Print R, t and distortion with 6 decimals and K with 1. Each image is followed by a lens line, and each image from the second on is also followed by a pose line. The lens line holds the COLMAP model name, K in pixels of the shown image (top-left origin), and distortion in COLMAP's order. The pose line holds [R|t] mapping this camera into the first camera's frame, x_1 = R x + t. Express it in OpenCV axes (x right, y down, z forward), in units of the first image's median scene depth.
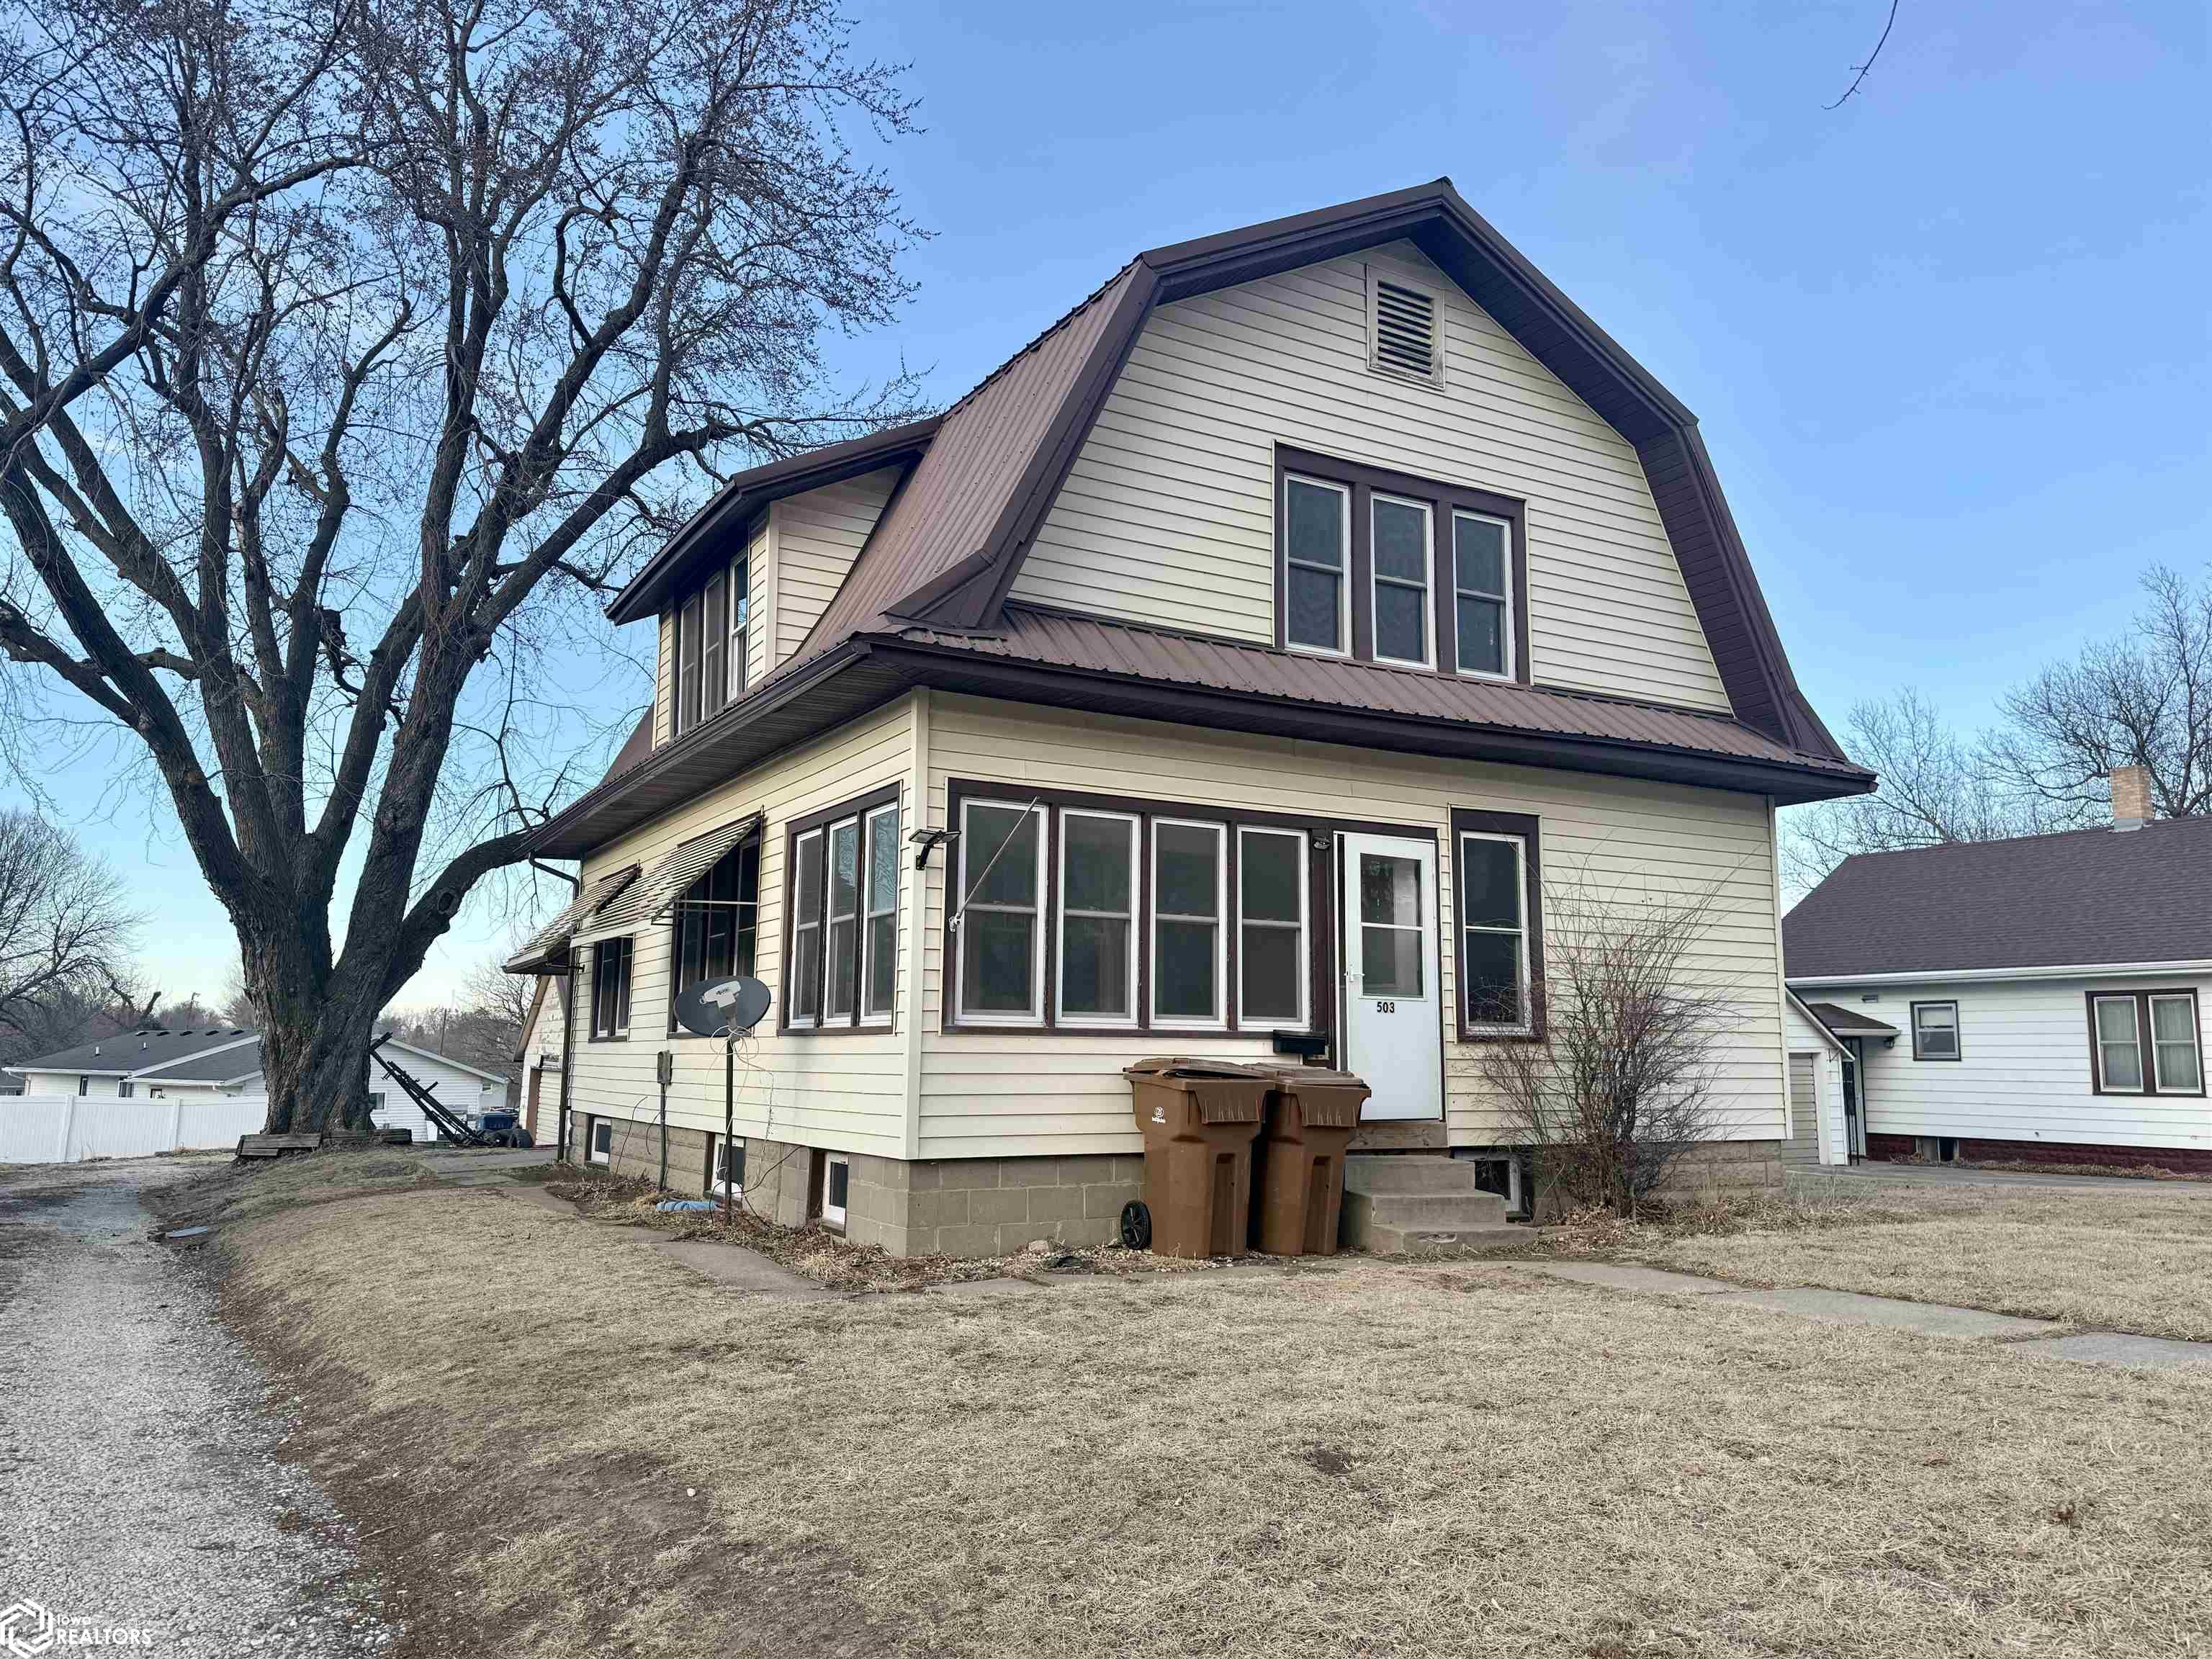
lens RADIAL K [[1525.8, 0, 1106.0], [0, 1525.8, 829.5], [0, 0, 1]] dist [0.150664, -0.190713]
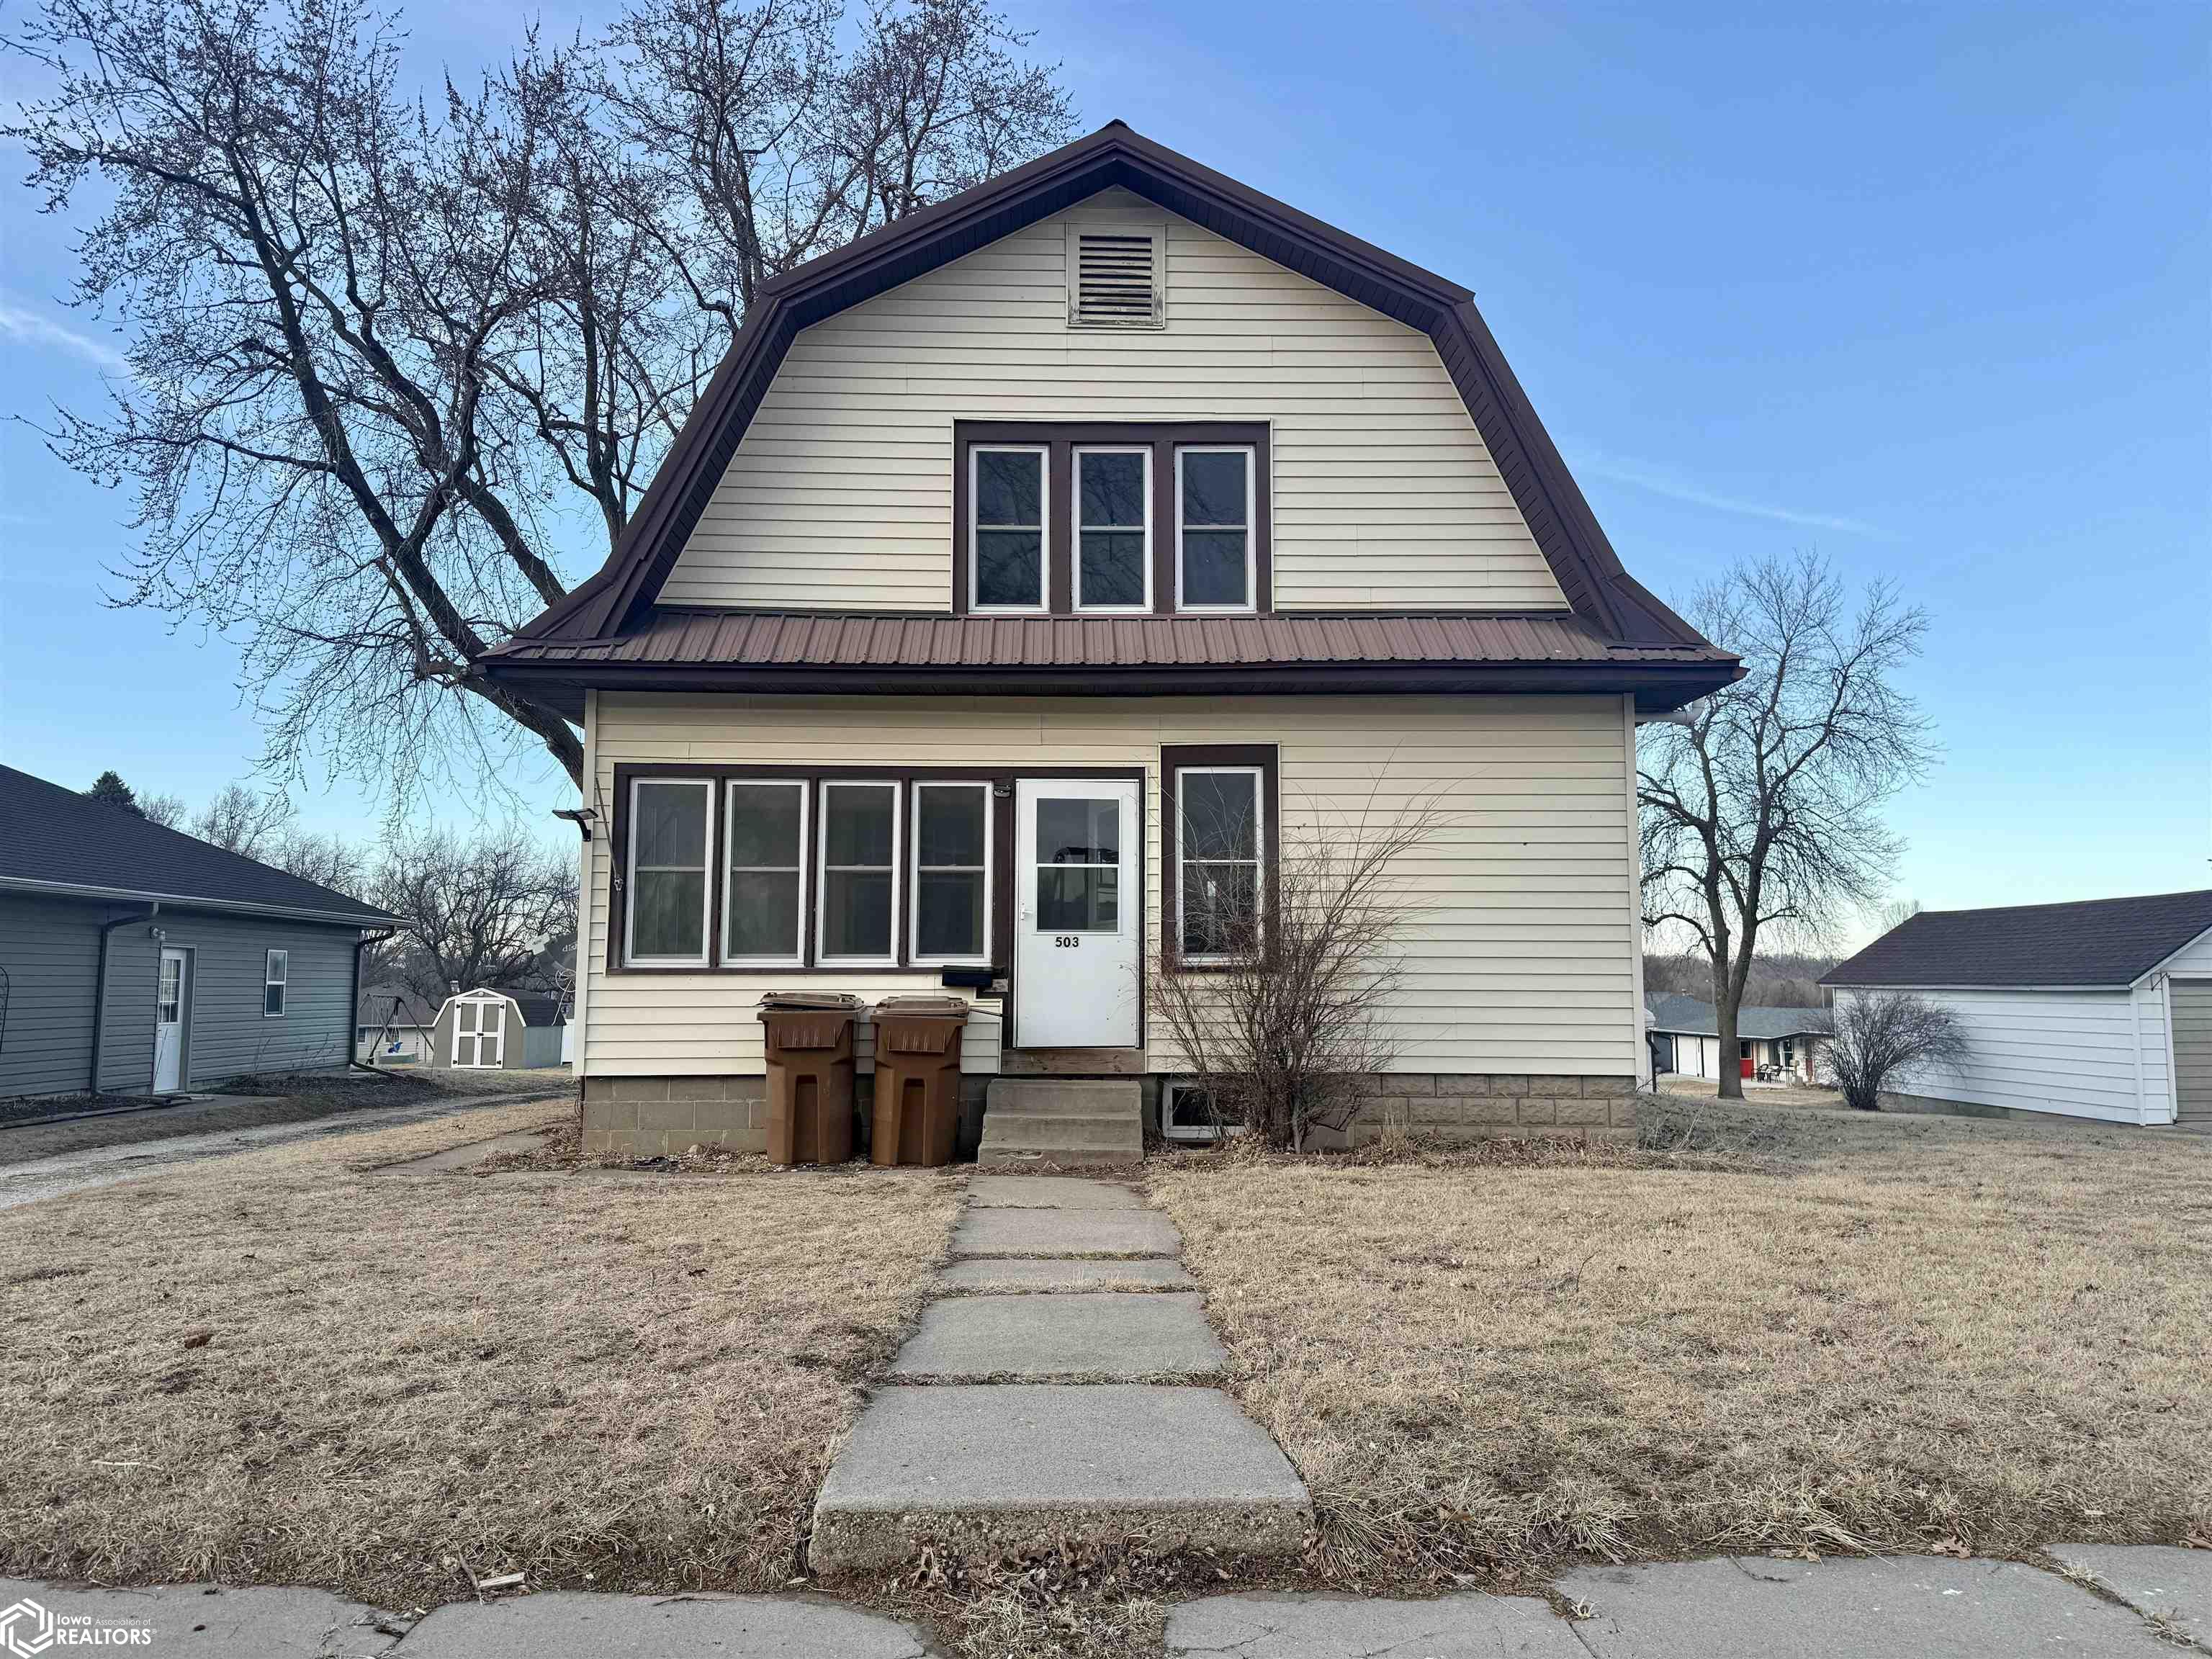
lens RADIAL K [[1525.8, 0, 1106.0], [0, 1525.8, 829.5], [0, 0, 1]] dist [0.150664, -0.190713]
pose [[0.881435, -0.055550, -0.469028, 0.689516], [0.073770, 0.997064, 0.020547, 0.018521], [0.466509, -0.052711, 0.882944, 0.087130]]
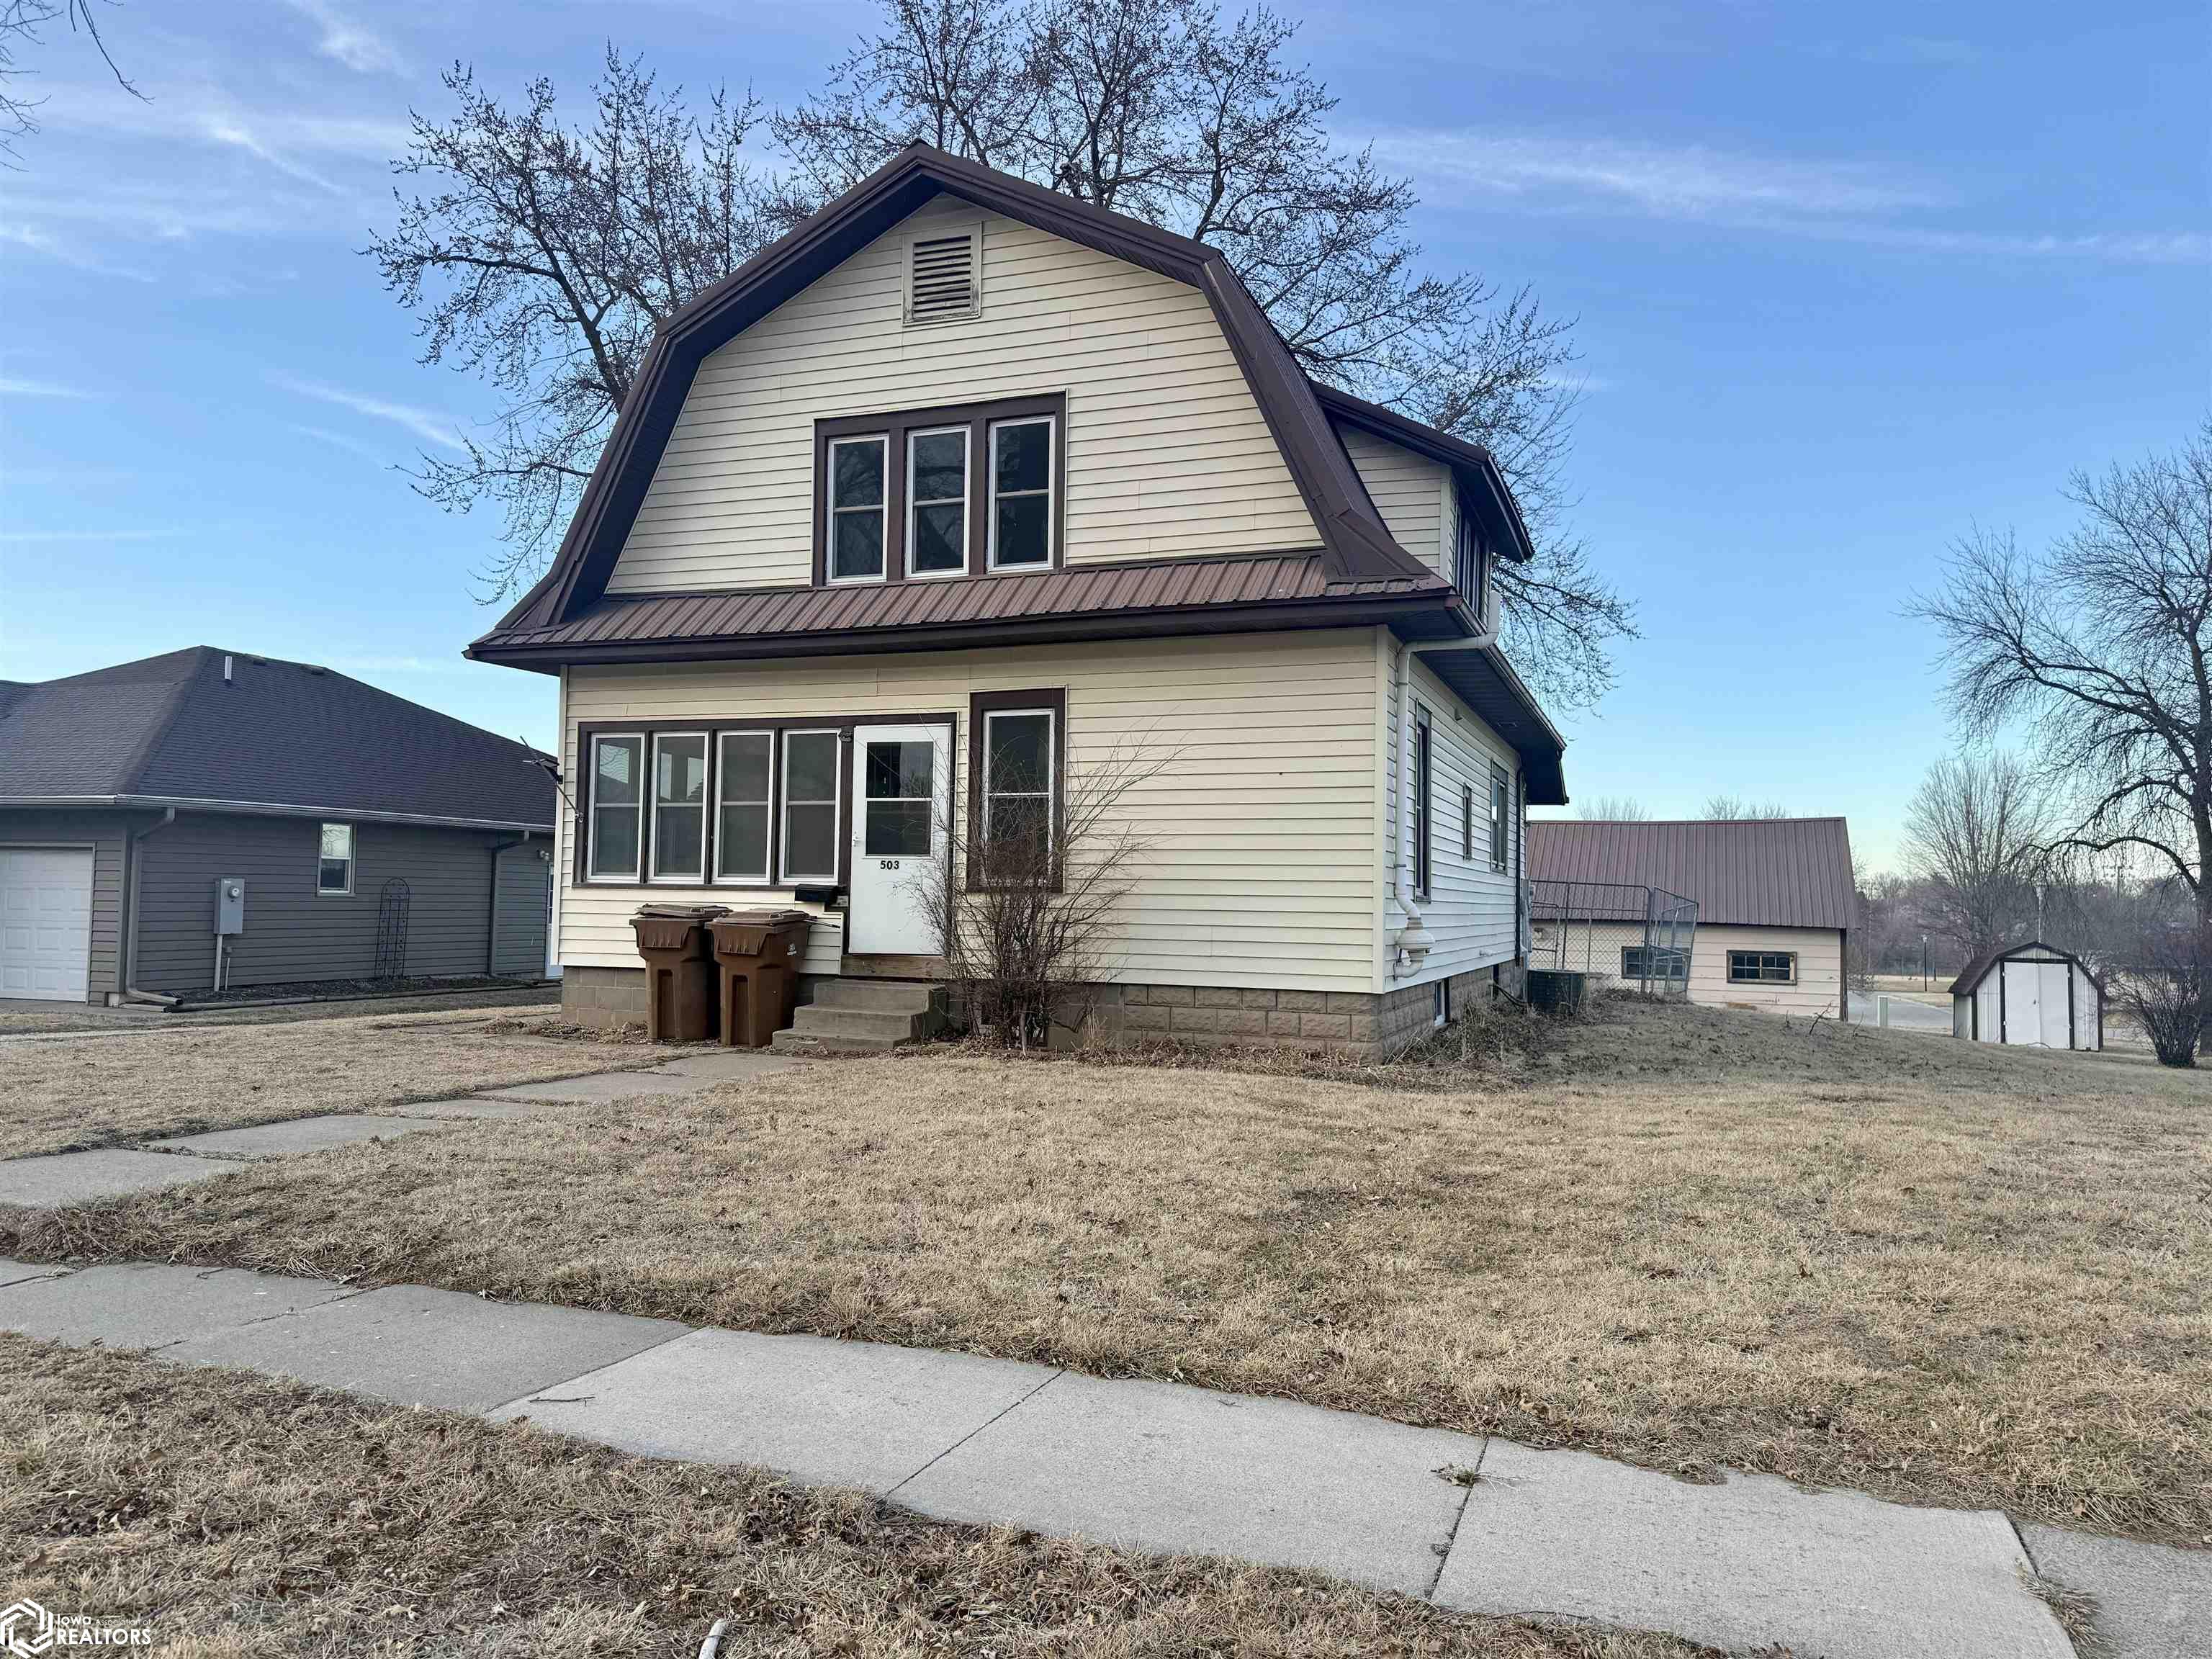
lens RADIAL K [[1525.8, 0, 1106.0], [0, 1525.8, 829.5], [0, 0, 1]] dist [0.150664, -0.190713]
pose [[0.638115, -0.036175, -0.769091, 1.217399], [0.098478, 0.994526, 0.034928, 0.060285], [0.763617, -0.098027, 0.638185, 0.343798]]
